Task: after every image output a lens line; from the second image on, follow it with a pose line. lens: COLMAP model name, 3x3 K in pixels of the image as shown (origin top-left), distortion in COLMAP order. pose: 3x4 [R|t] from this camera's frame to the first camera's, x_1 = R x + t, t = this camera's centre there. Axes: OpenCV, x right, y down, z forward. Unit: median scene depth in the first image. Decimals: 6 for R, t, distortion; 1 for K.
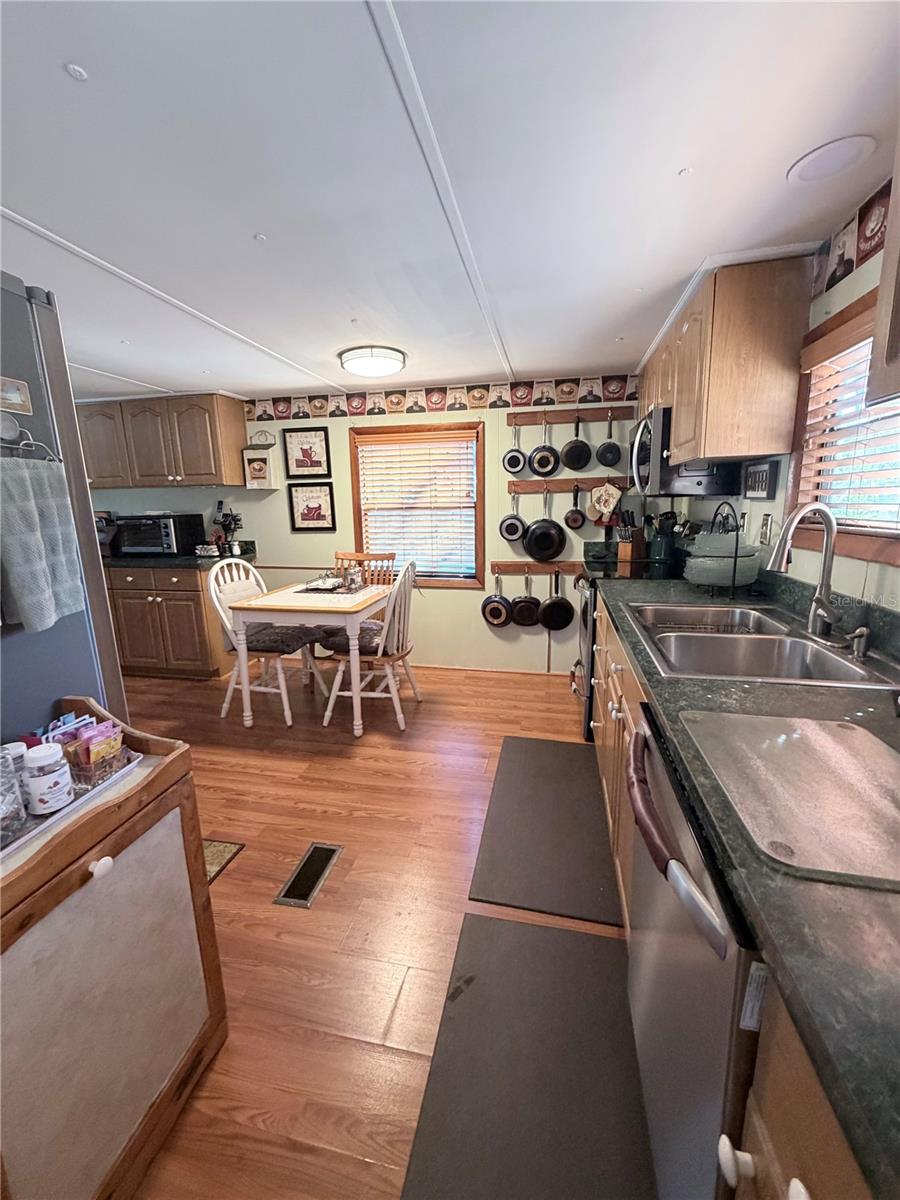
lens RADIAL K [[478.2, 0, 450.0], [0, 478.2, 600.0], [0, 0, 1]] dist [-0.000478, -0.000091]
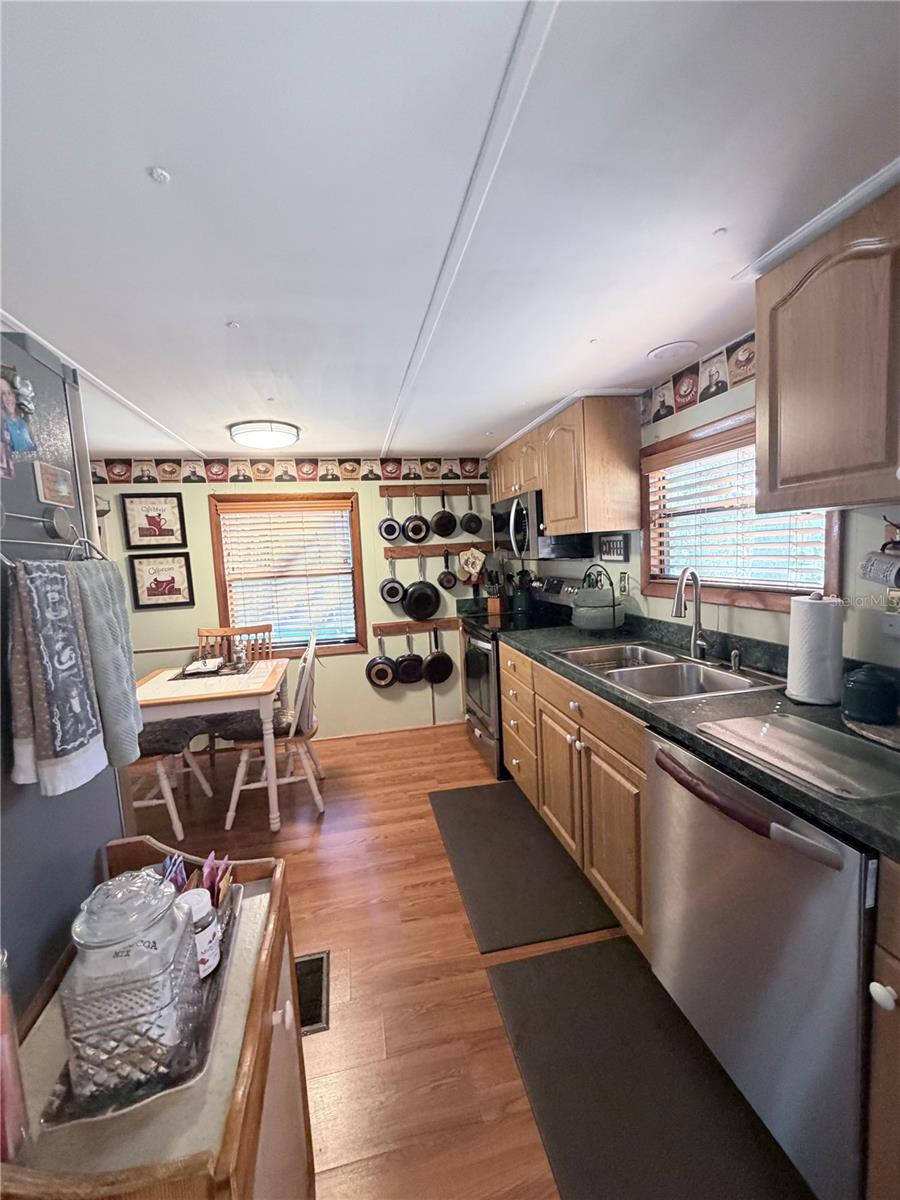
lens RADIAL K [[480.5, 0, 450.0], [0, 480.5, 600.0], [0, 0, 1]] dist [0.000377, 0.000391]
pose [[0.910704, -0.066656, 0.407646, -0.189002], [0.112988, 0.989454, -0.090632, -0.021451], [-0.397306, 0.128598, 0.908631, -0.007593]]
